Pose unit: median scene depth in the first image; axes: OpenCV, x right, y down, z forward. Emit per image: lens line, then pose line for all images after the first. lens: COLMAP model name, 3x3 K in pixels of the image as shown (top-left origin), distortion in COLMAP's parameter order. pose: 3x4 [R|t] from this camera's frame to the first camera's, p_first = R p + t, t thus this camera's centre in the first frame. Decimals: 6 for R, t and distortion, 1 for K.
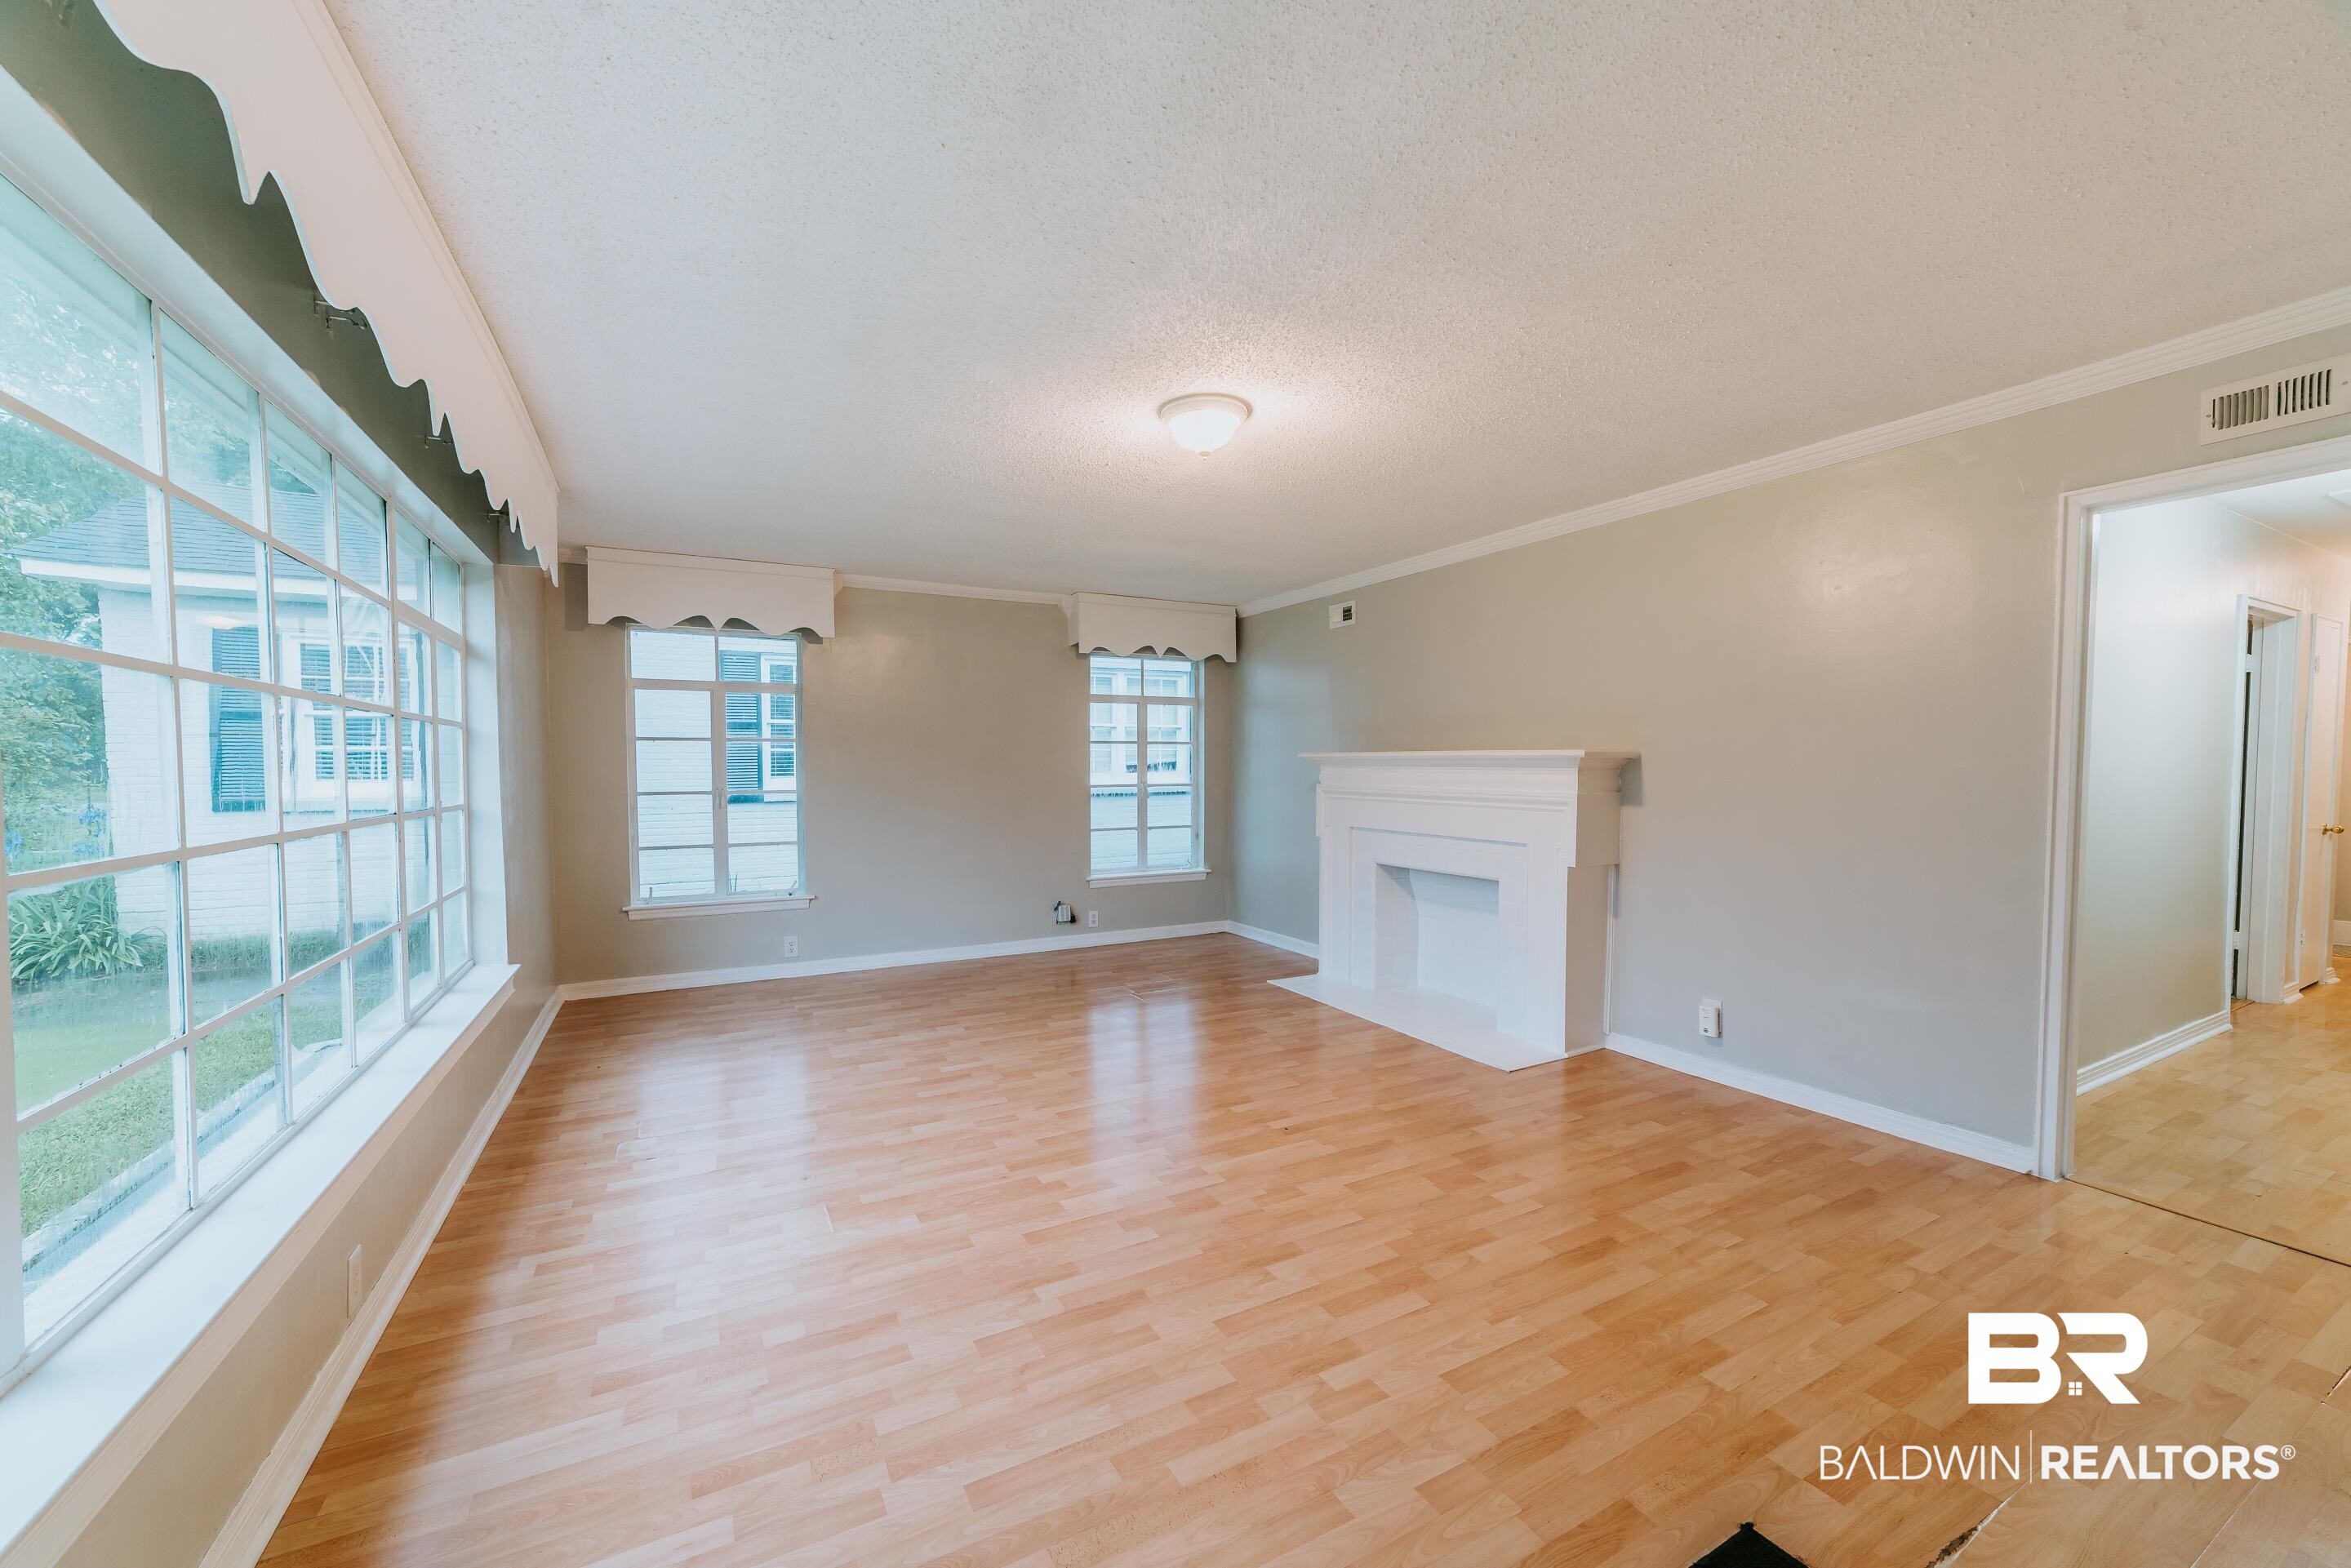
lens RADIAL K [[904.3, 0, 1176.6], [0, 904.3, 801.3], [0, 0, 1]] dist [-0.012764, 0.002038]
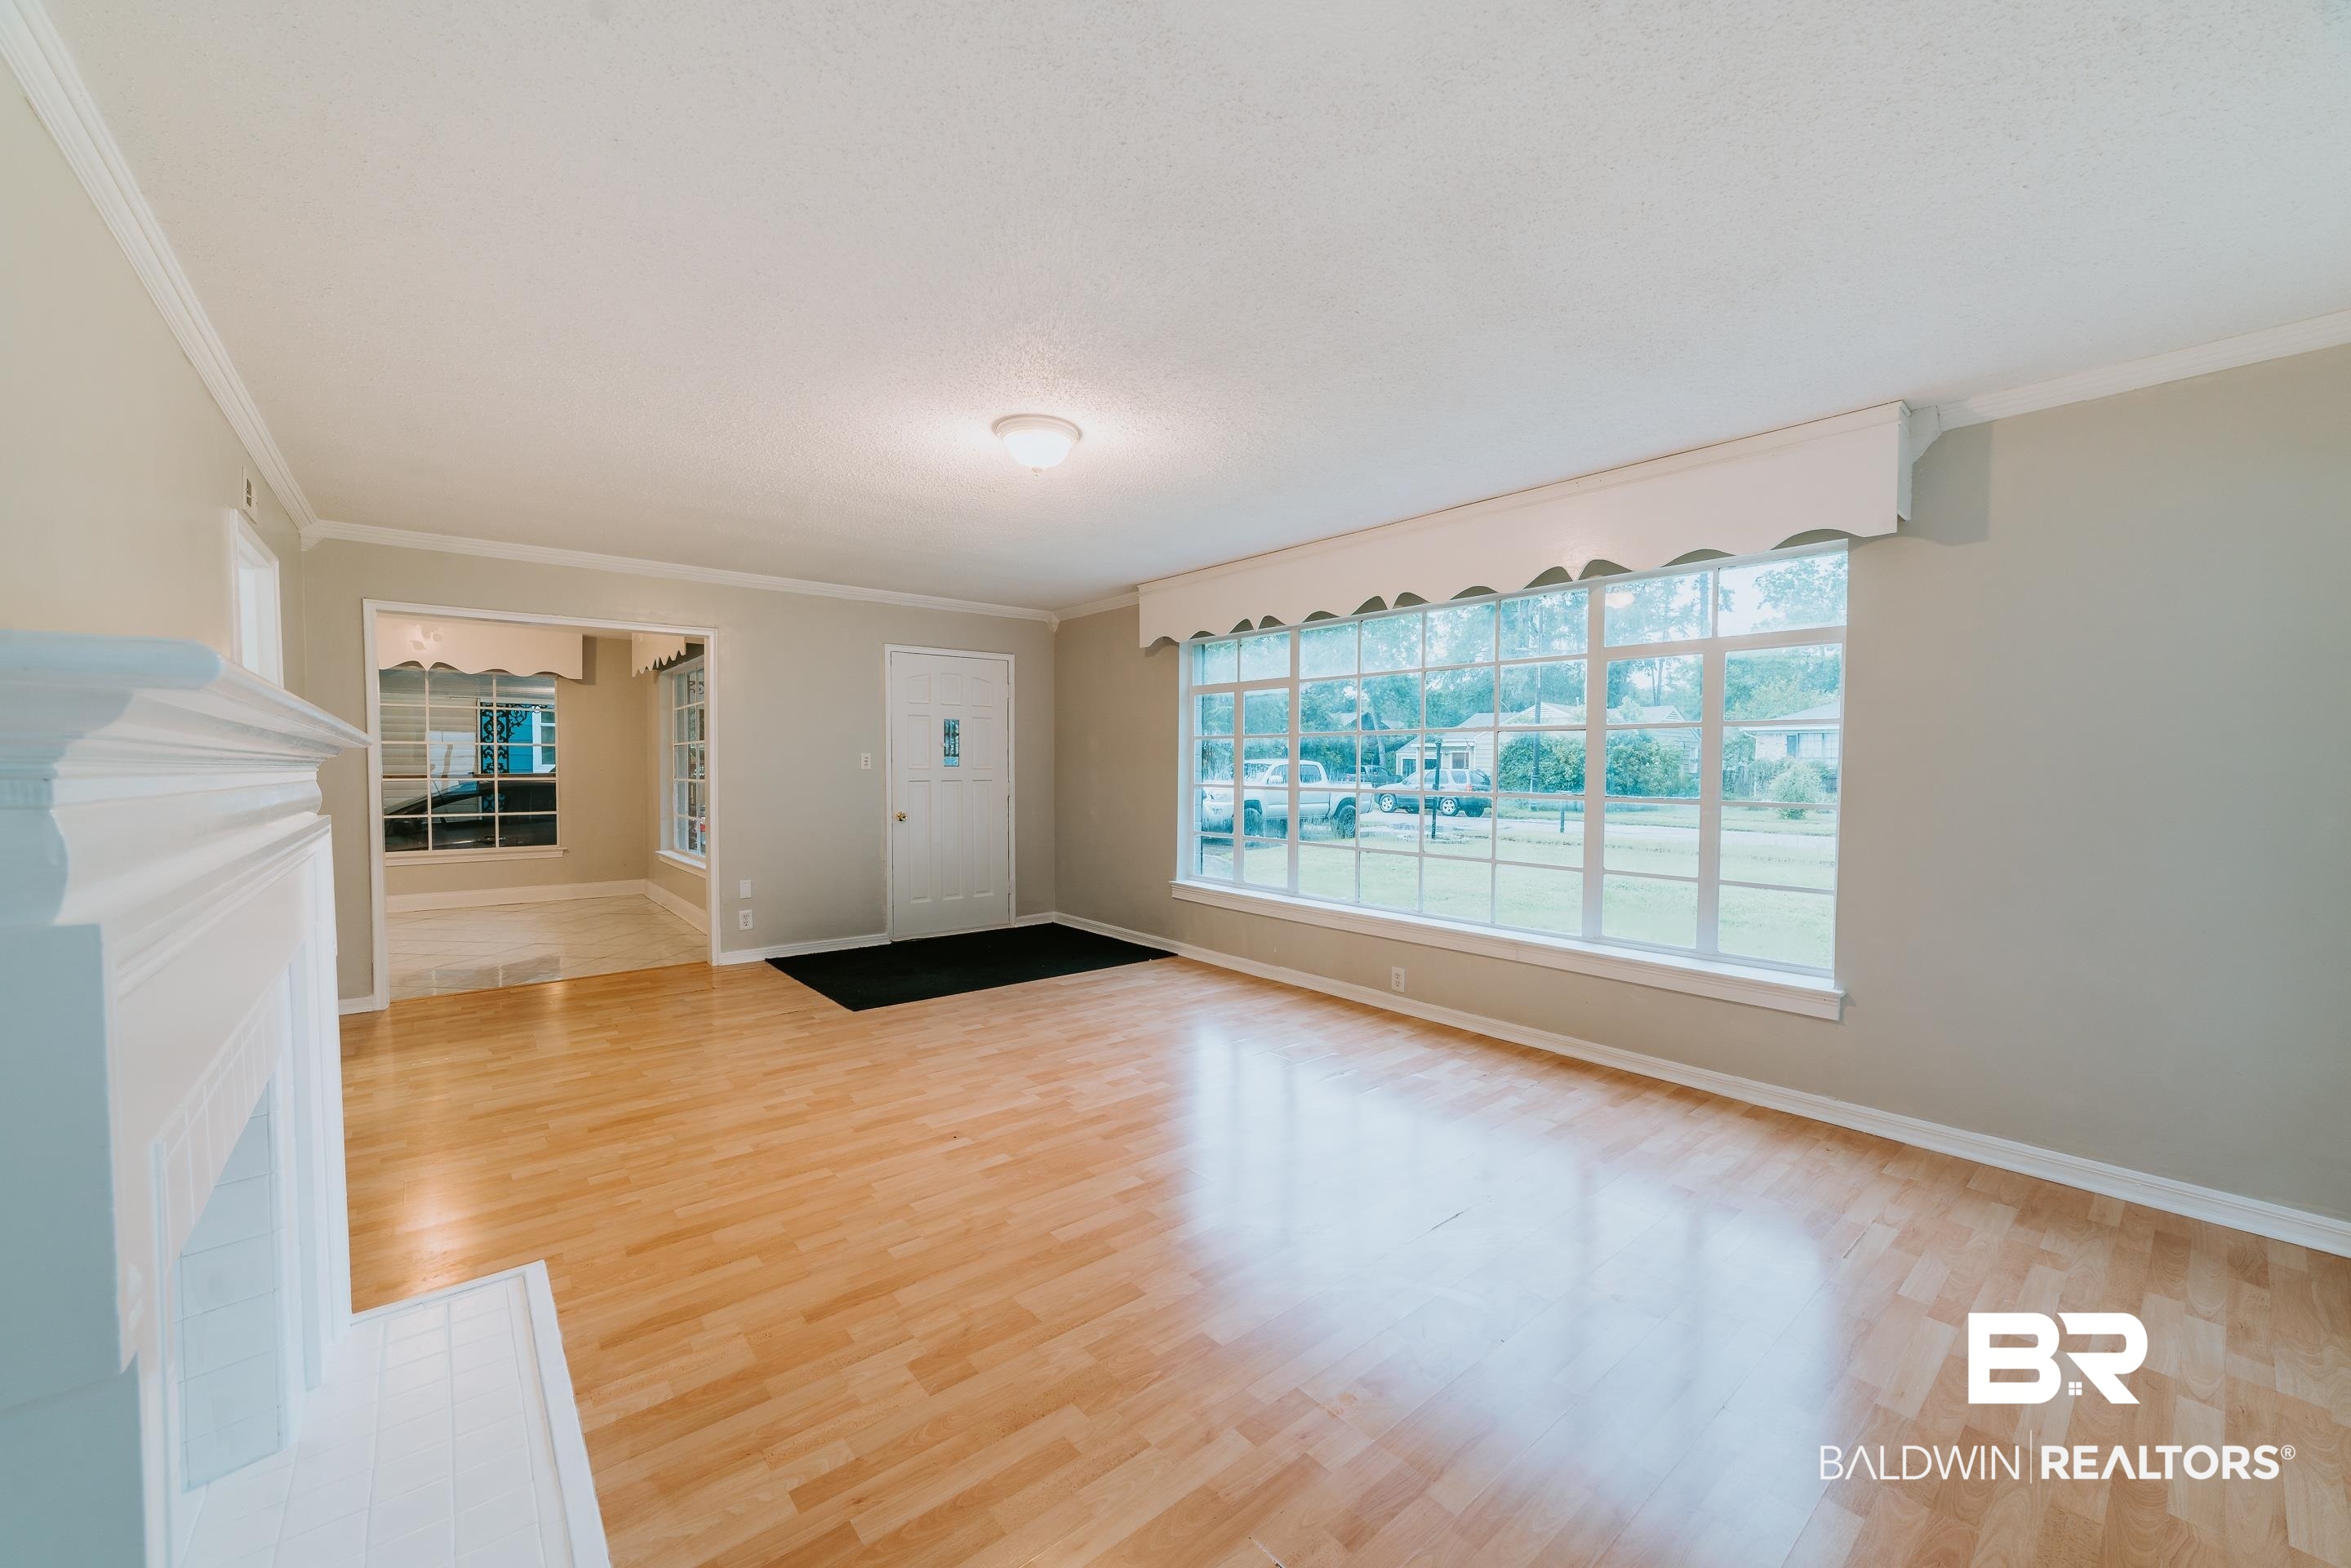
lens RADIAL K [[904.3, 0, 1173.7], [0, 904.3, 796.4], [0, 0, 1]] dist [-0.012764, 0.002038]
pose [[-0.980840, 0.006863, -0.194692, 0.070686], [-0.008686, 0.996845, 0.078895, -0.074108], [0.194619, 0.079074, -0.977686, 1.801587]]
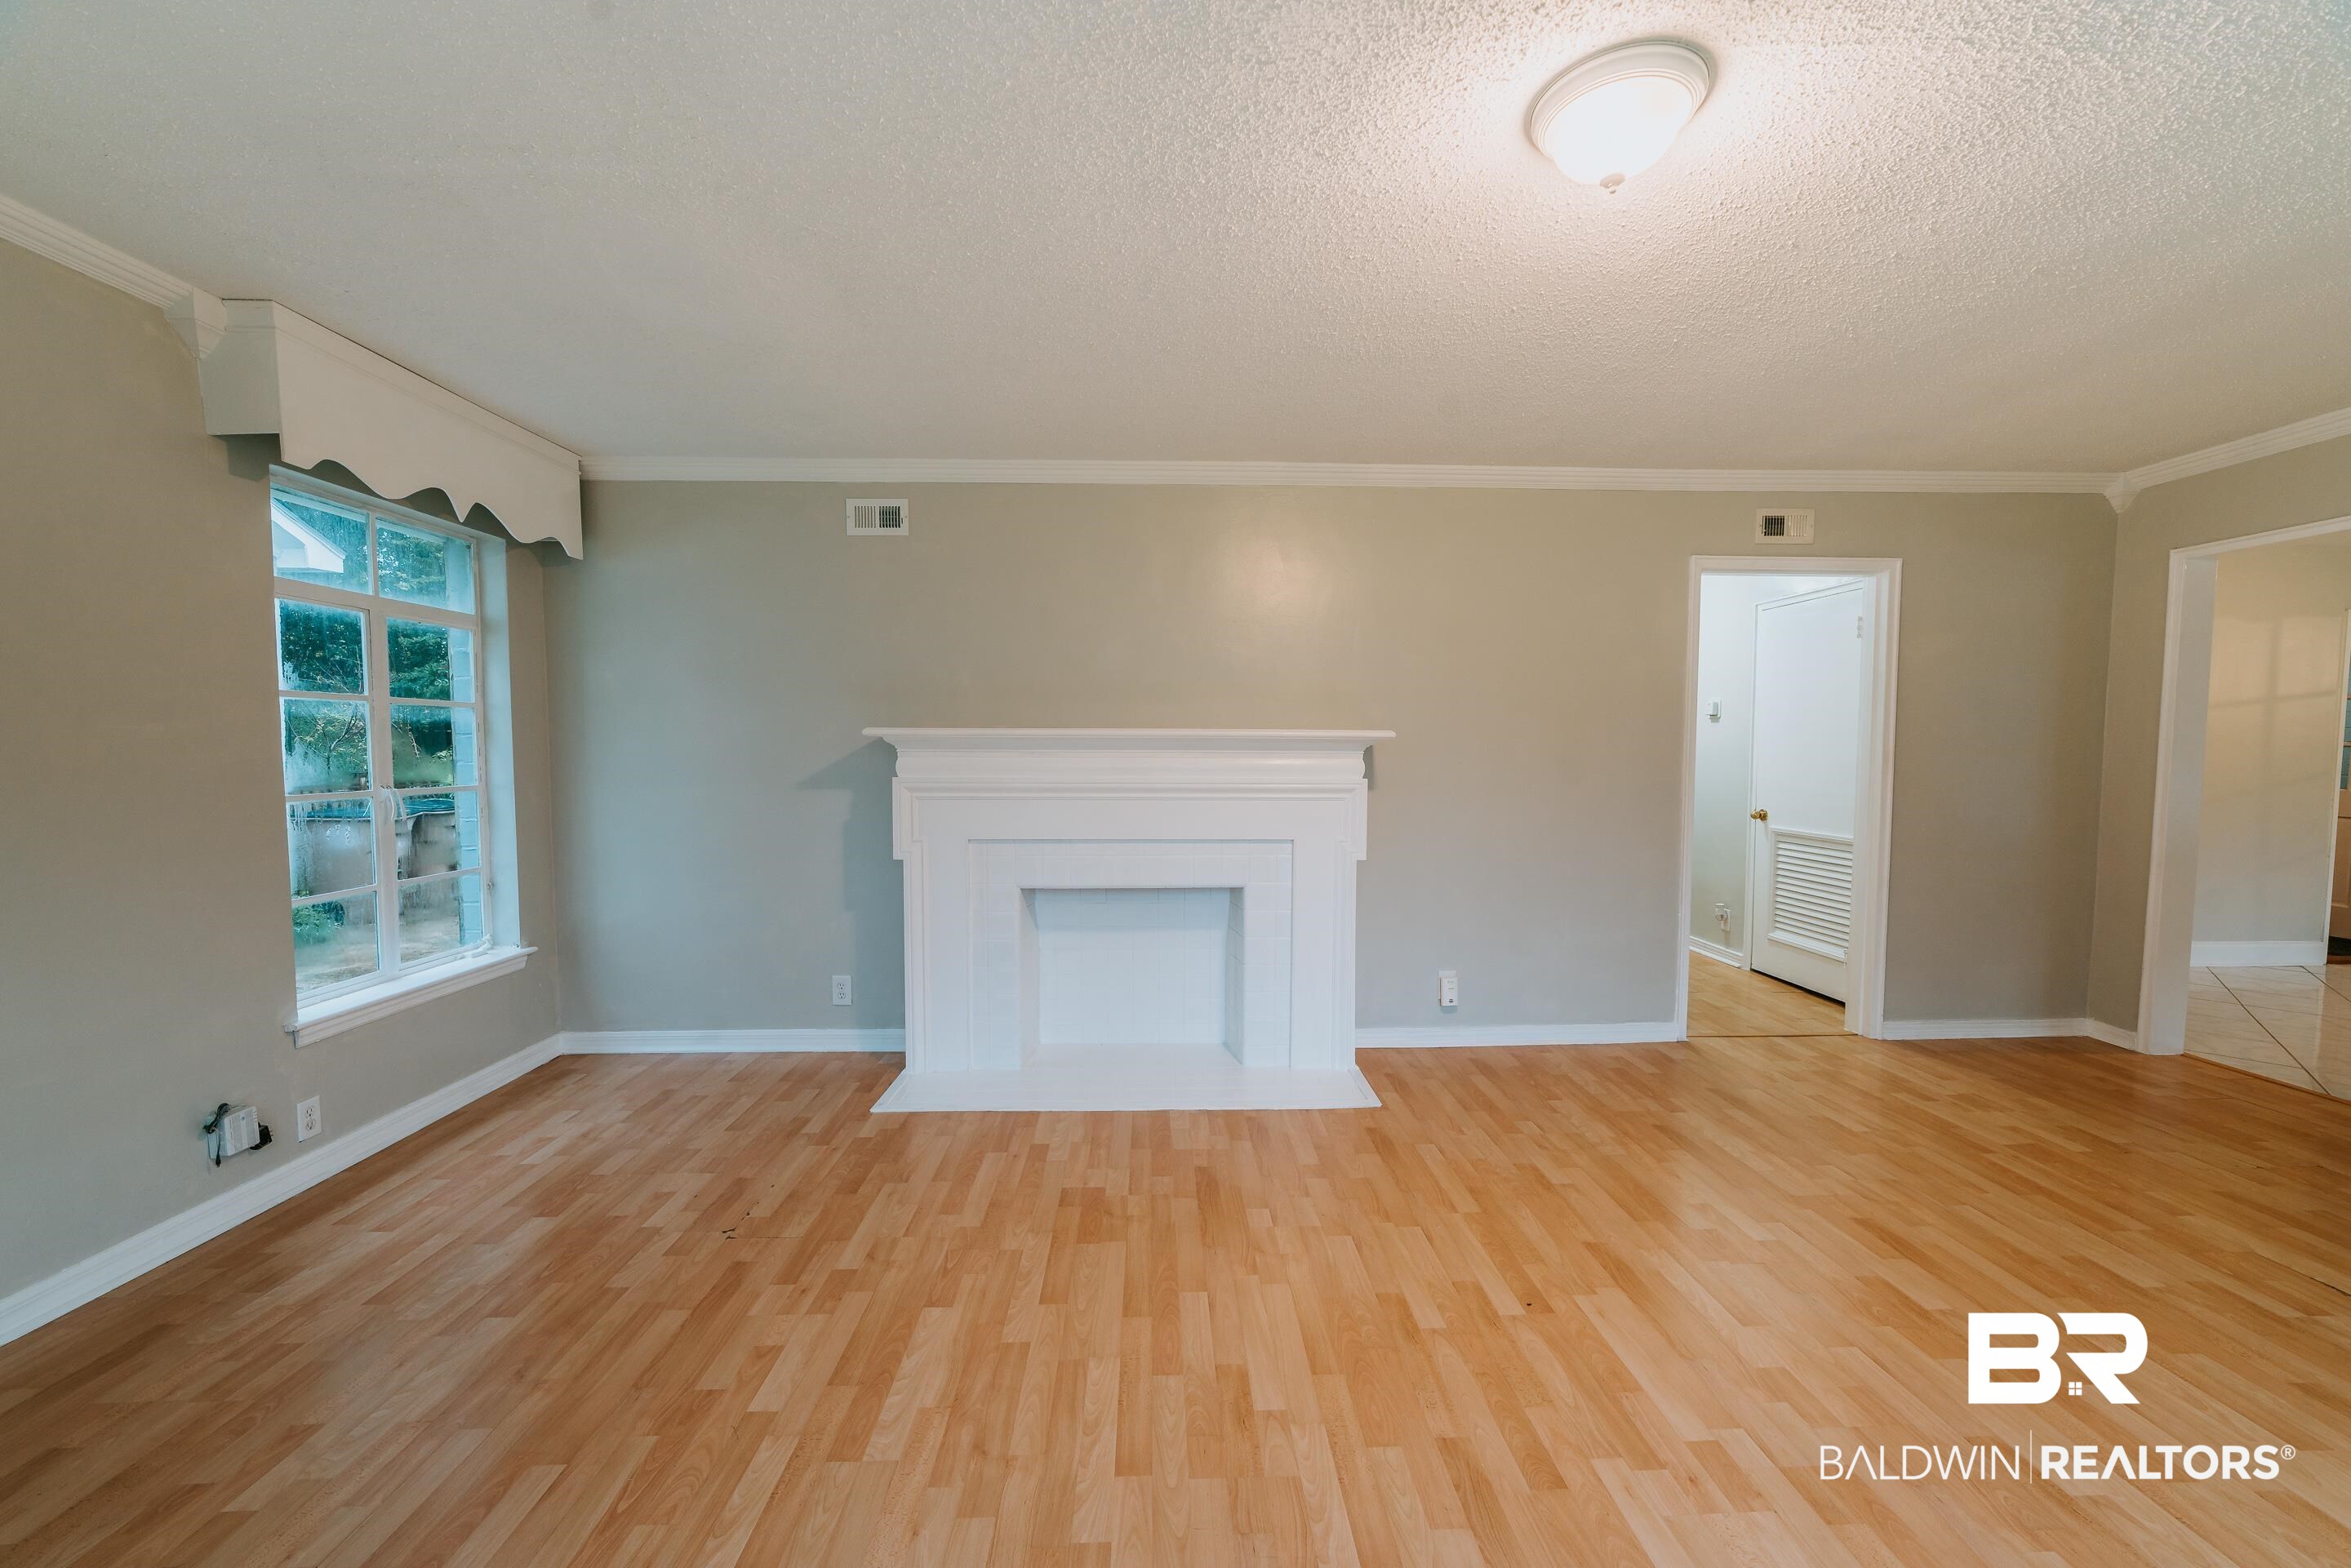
lens RADIAL K [[904.3, 0, 1180.3], [0, 904.3, 791.7], [0, 0, 1]] dist [-0.012764, 0.002038]
pose [[0.446817, -0.041050, 0.893683, -0.510402], [0.034506, 0.998994, 0.028635, -0.031893], [-0.893959, 0.018043, 0.447784, 0.850810]]
